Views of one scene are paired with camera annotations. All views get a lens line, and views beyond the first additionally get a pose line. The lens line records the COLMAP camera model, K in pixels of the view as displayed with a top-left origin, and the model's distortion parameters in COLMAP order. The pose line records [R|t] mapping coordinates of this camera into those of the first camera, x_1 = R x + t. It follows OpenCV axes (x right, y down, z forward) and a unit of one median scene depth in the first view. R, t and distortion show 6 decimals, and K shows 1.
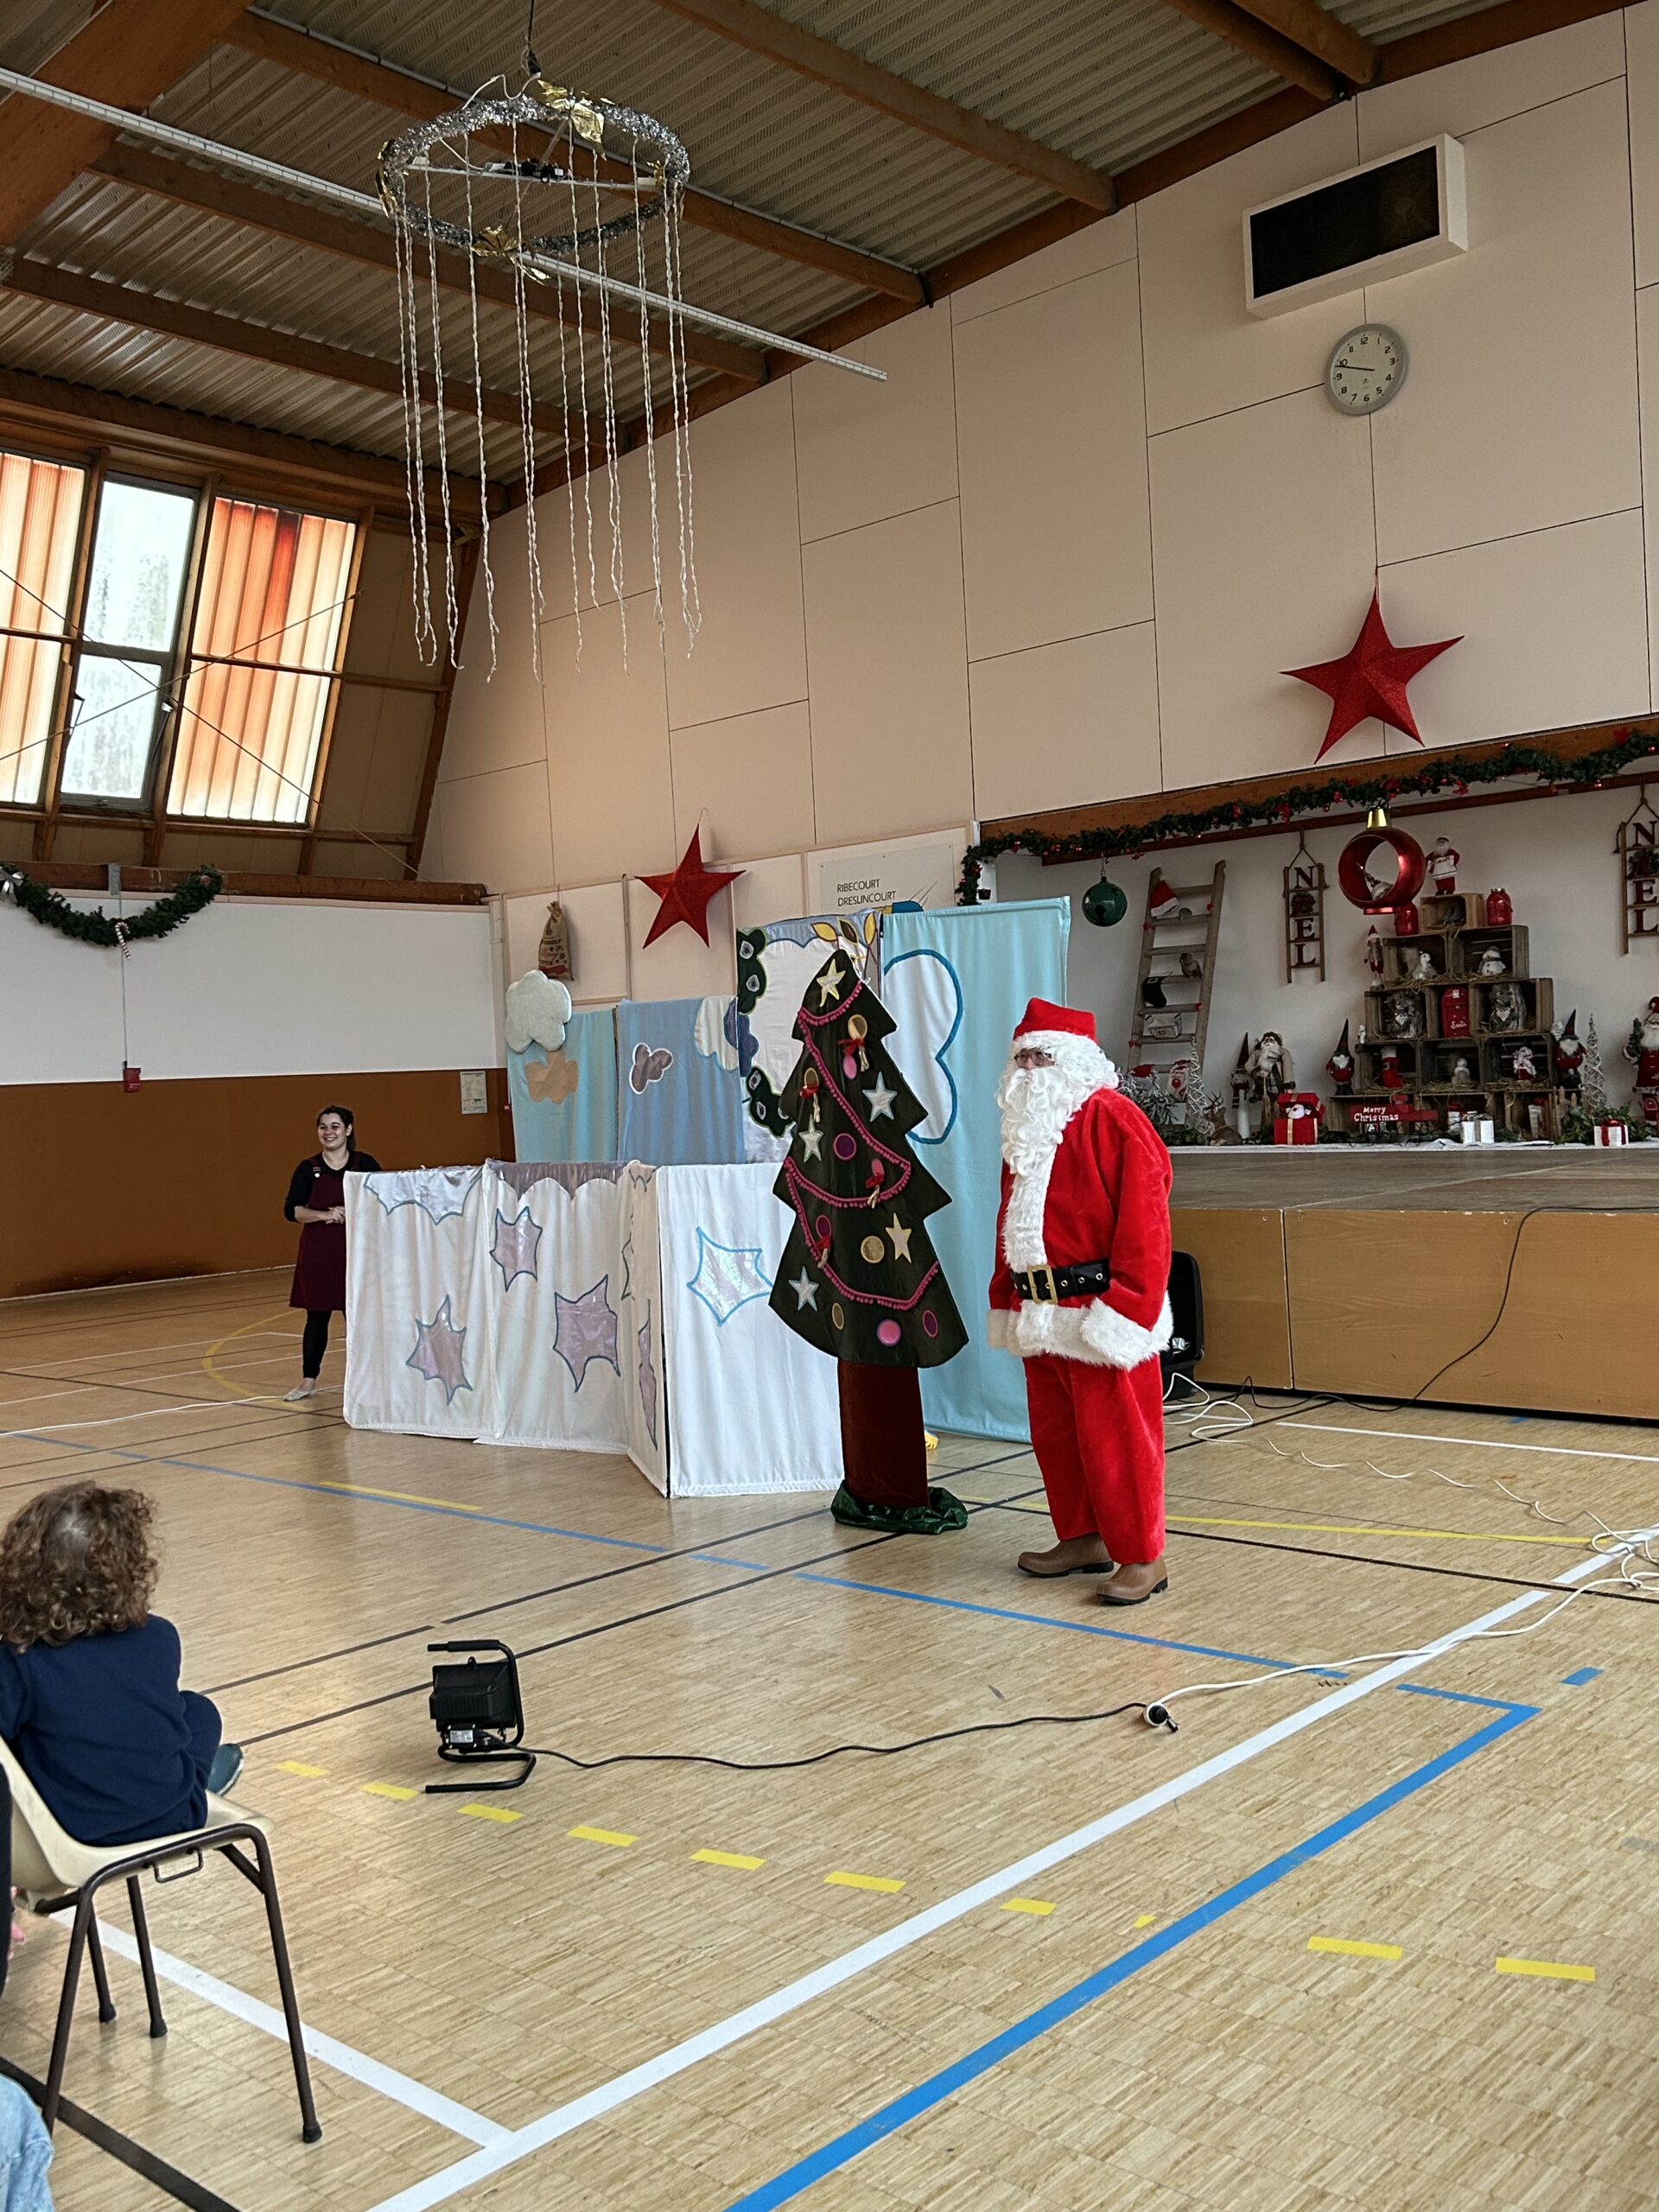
lens RADIAL K [[1975.8, 0, 829.5], [0, 1975.8, 1106.0], [0, 0, 1]] dist [0.041348, -0.013611]
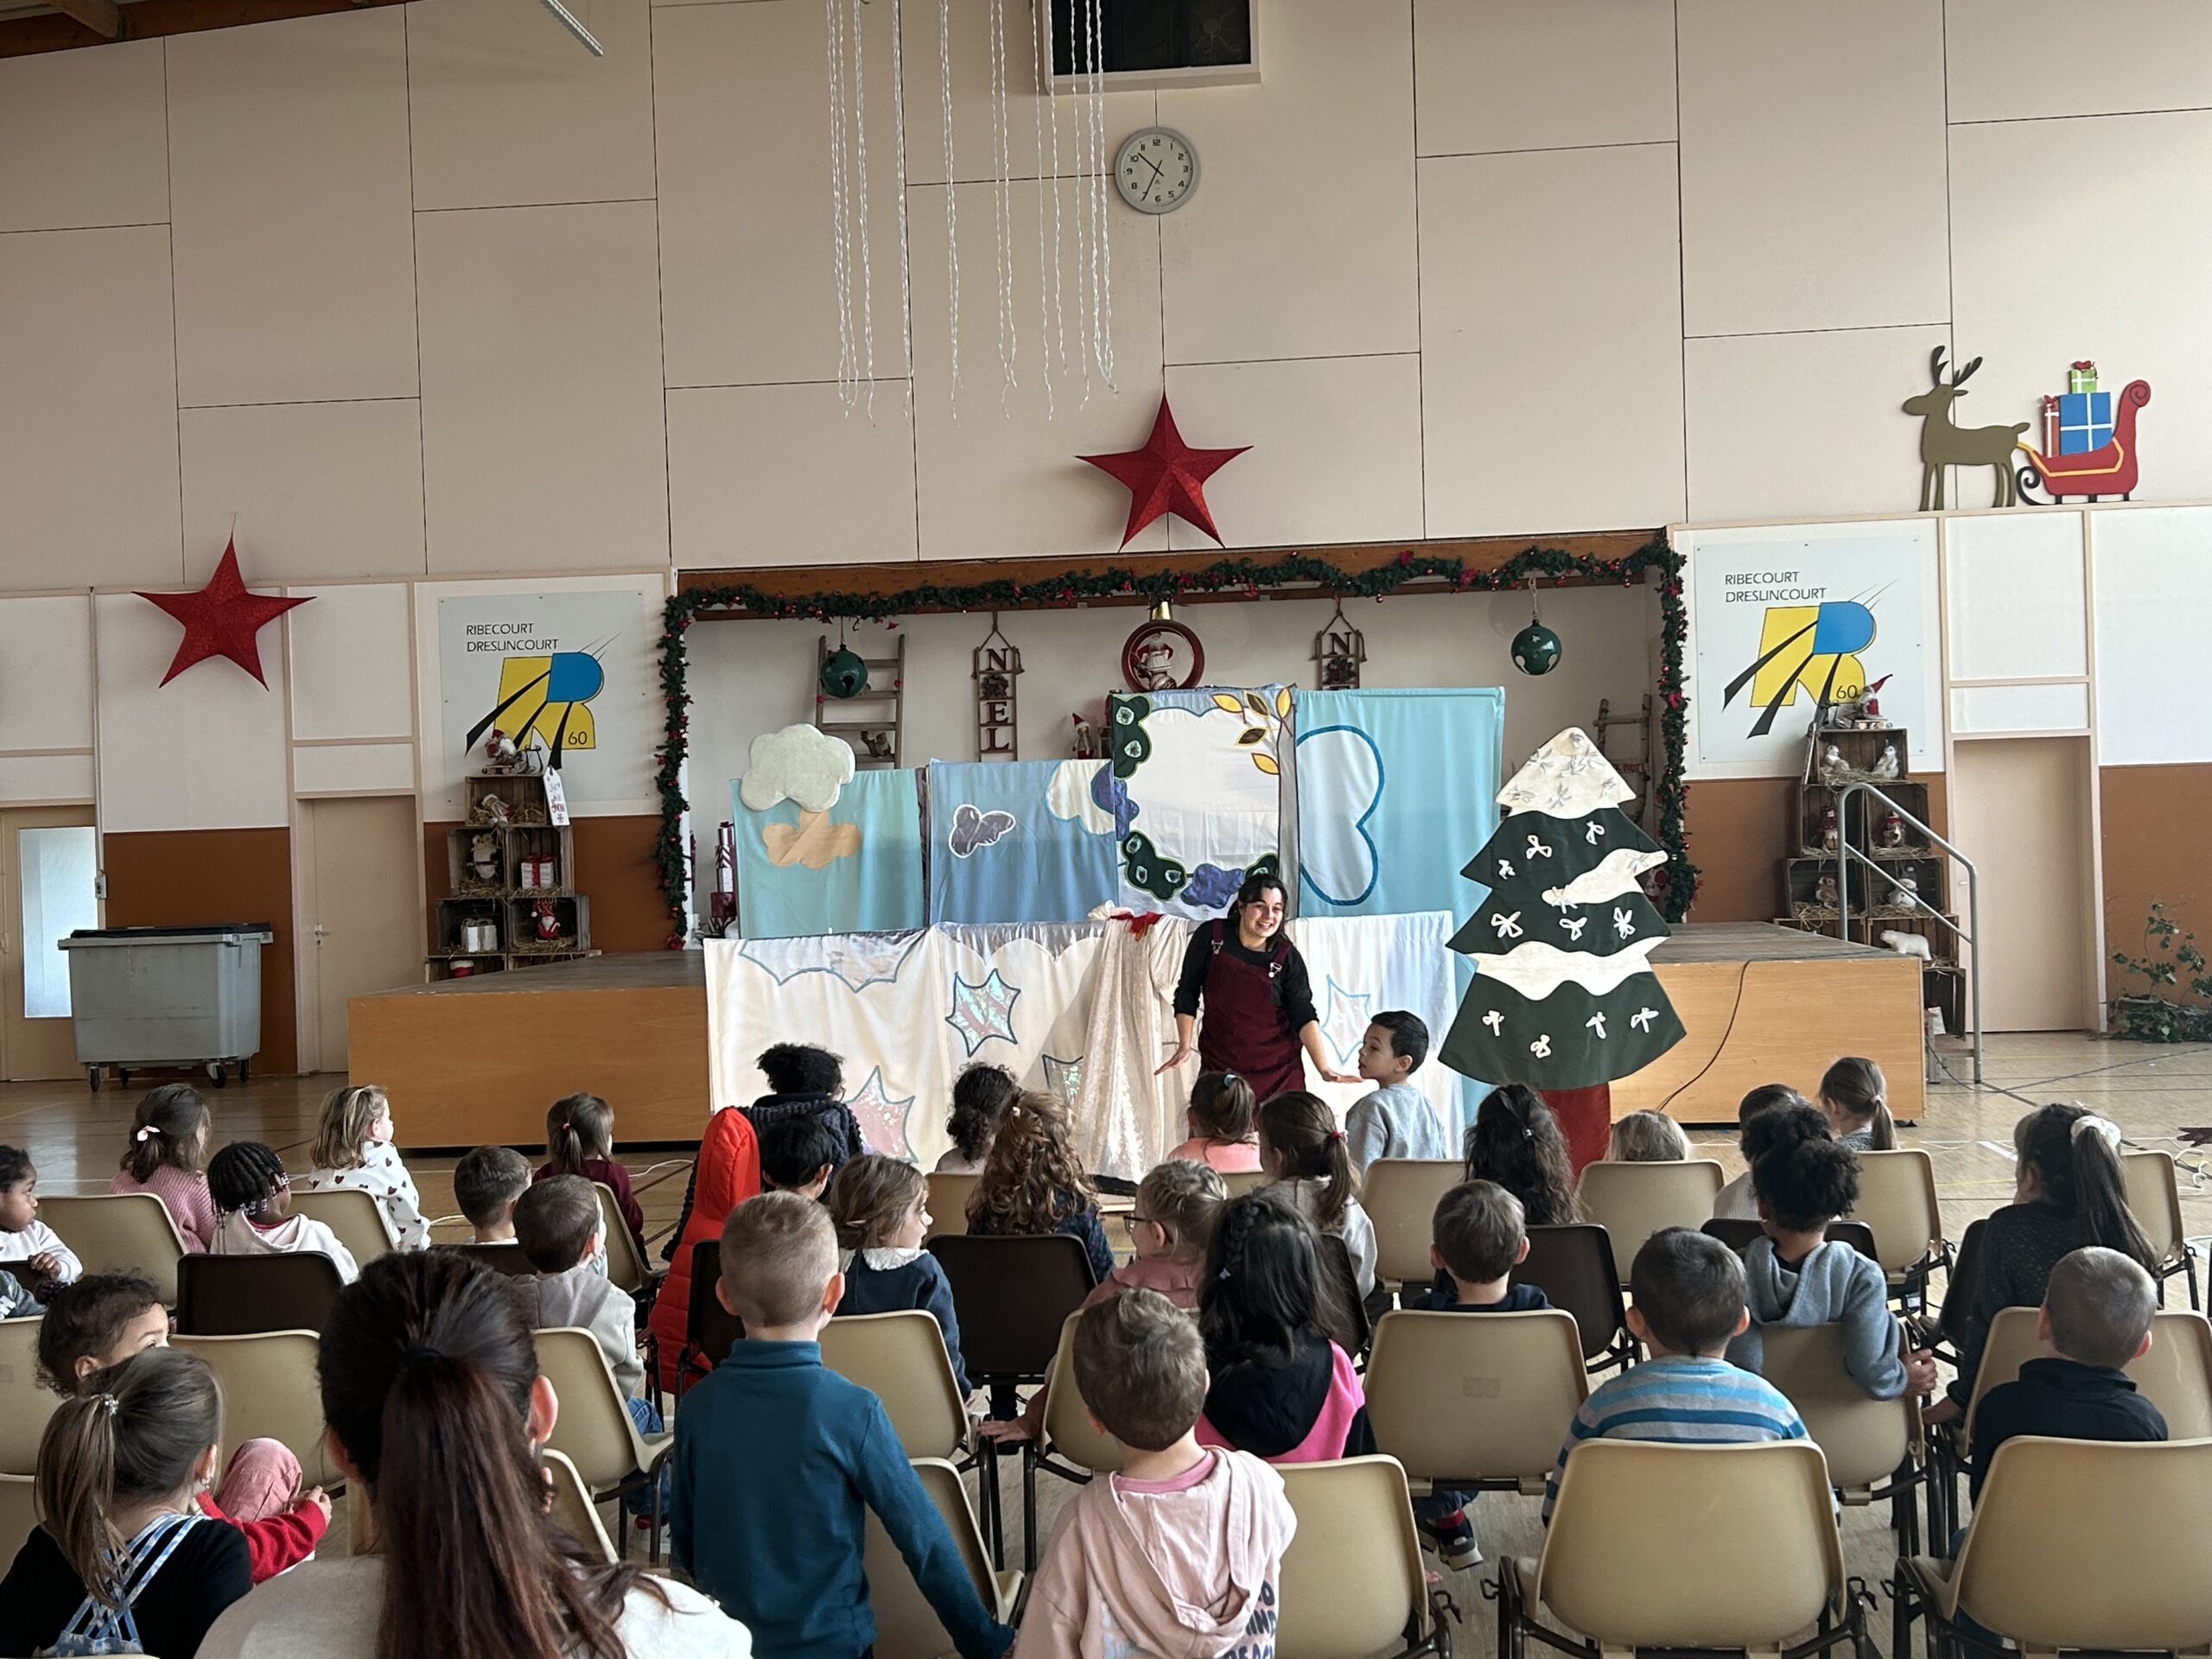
lens RADIAL K [[2535.3, 0, 1098.4], [0, 2535.3, 828.2], [0, 0, 1]] dist [0.189516, -0.567039]
pose [[0.801743, 0.025512, 0.597124, -0.554702], [-0.000954, 0.999142, -0.041406, 0.021782], [-0.597668, 0.032627, 0.801080, -0.021764]]
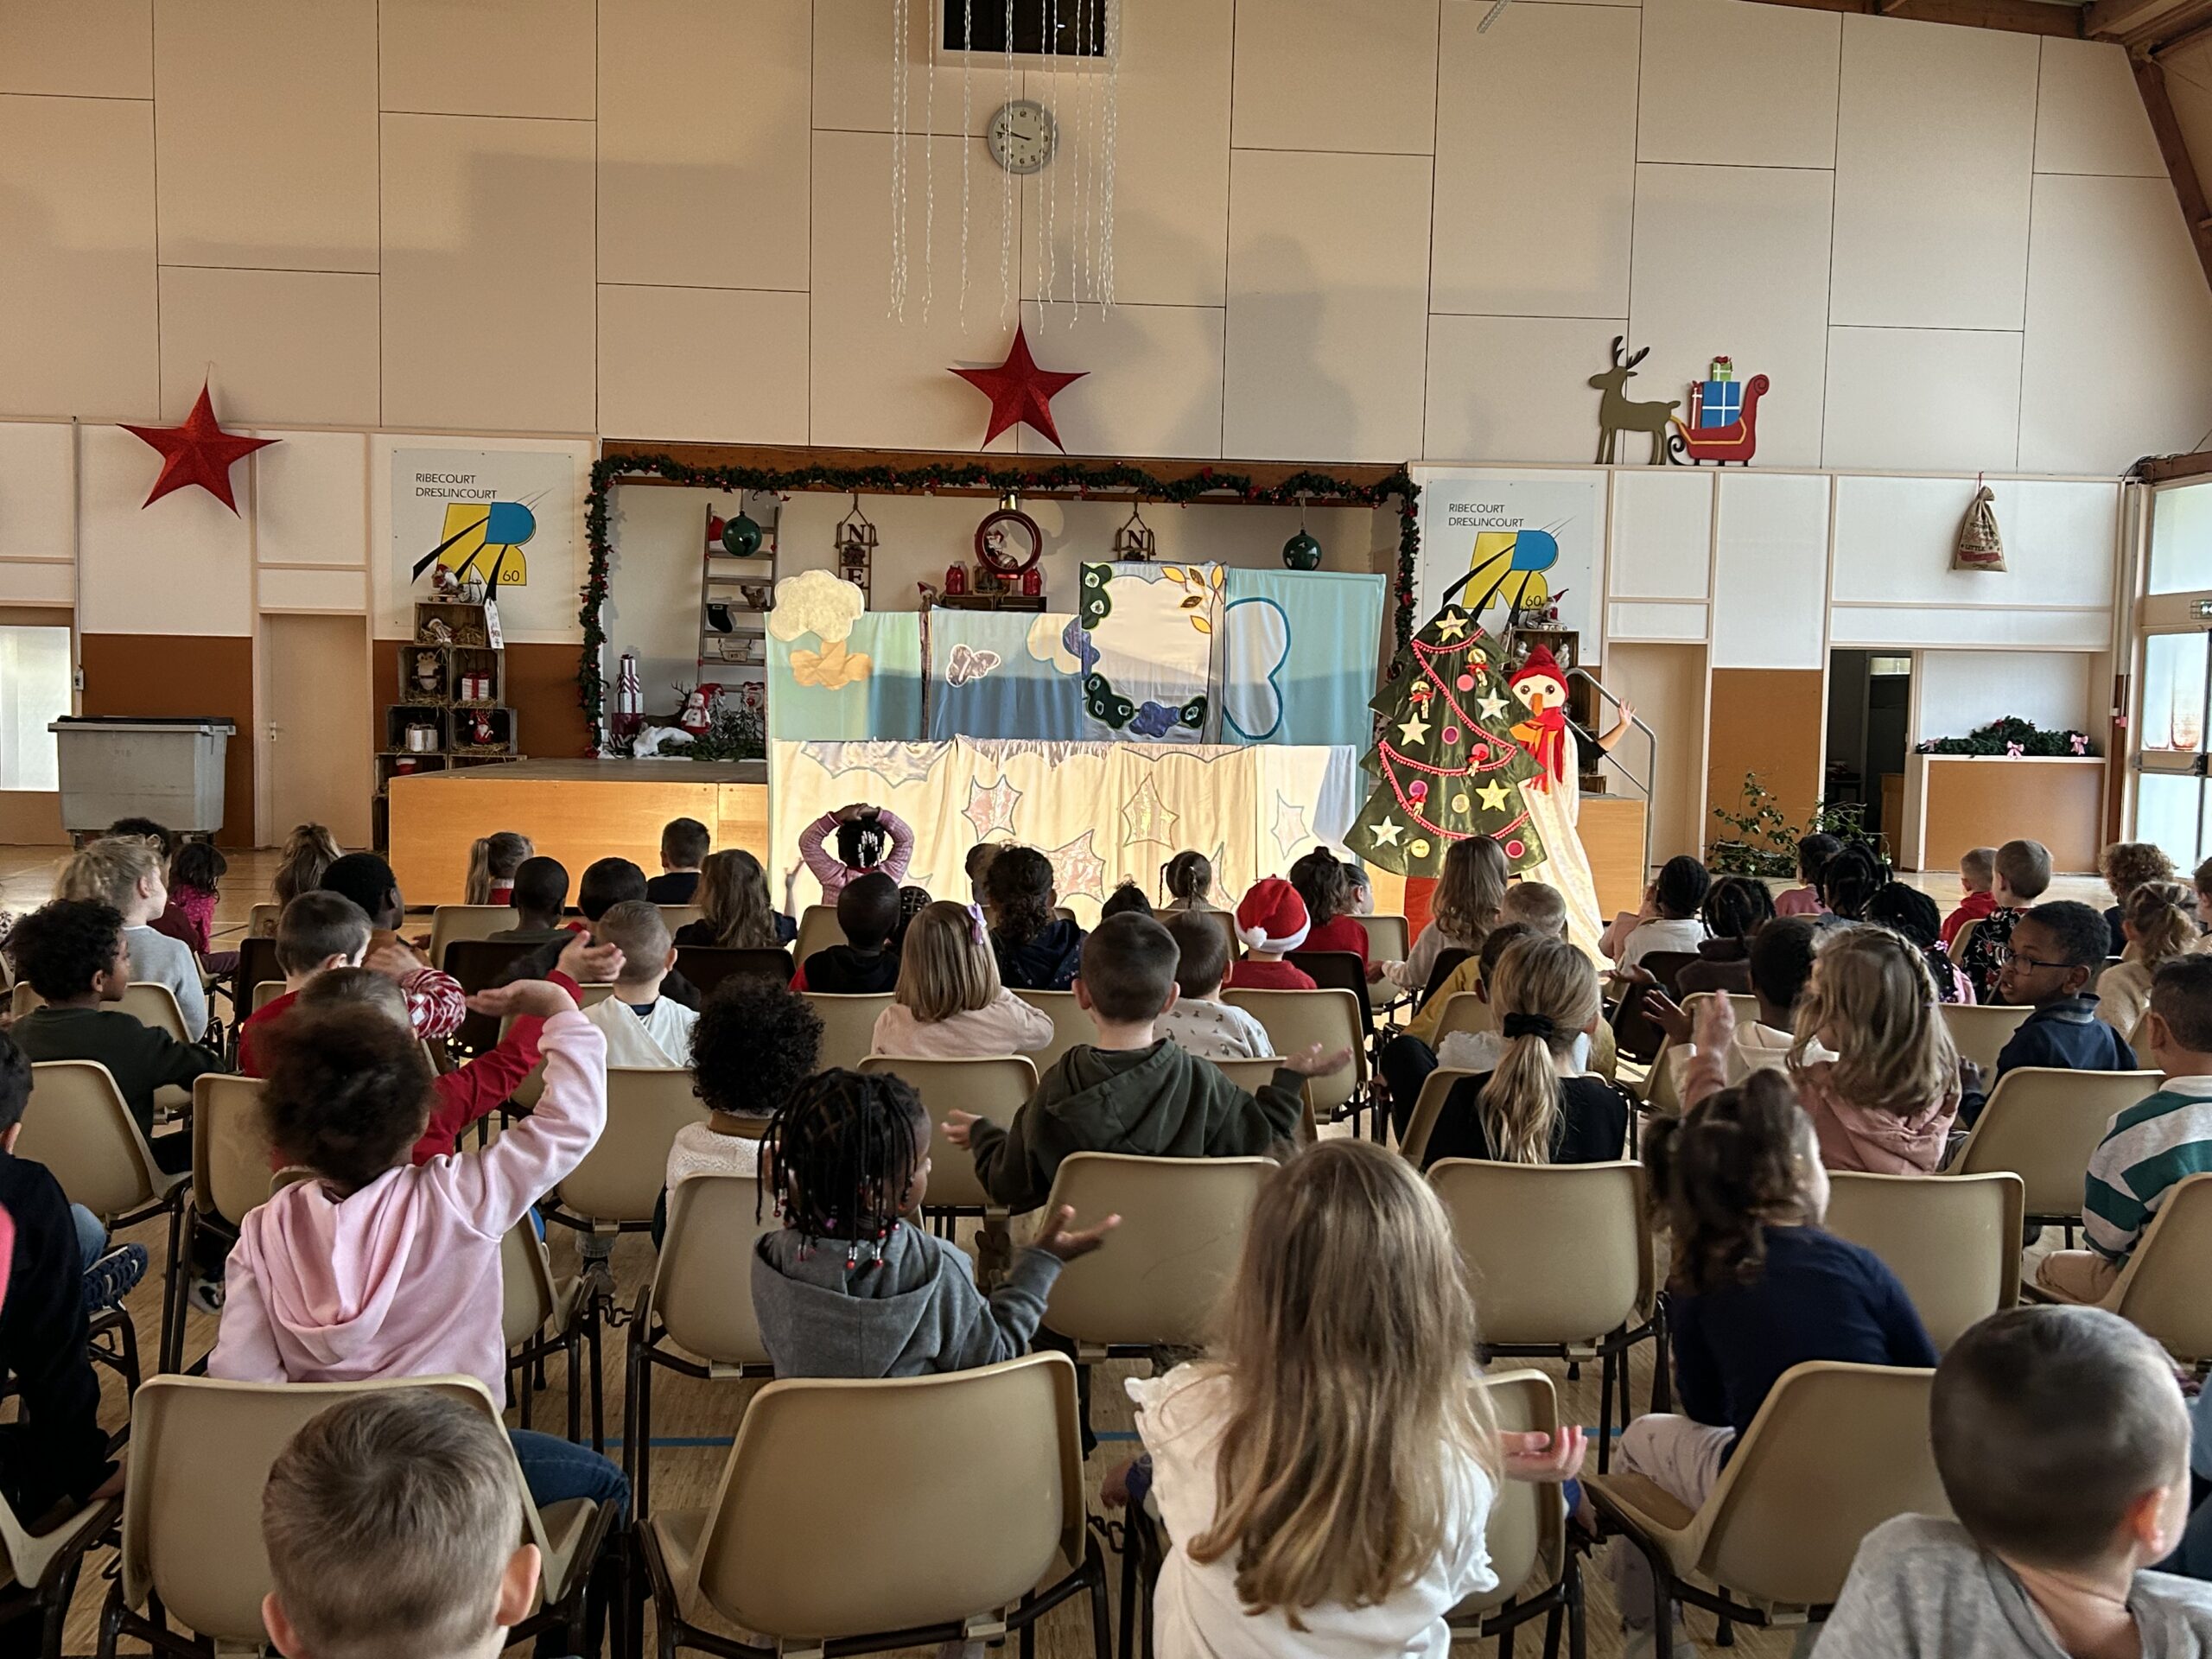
lens RADIAL K [[2073.1, 0, 1099.8], [0, 2073.1, 833.1], [0, 0, 1]] dist [0.156279, -0.421446]
pose [[0.686442, 0.017224, 0.726980, -0.673866], [-0.045072, 0.998805, 0.018895, 0.038967], [-0.725786, -0.045737, 0.686398, 0.048537]]
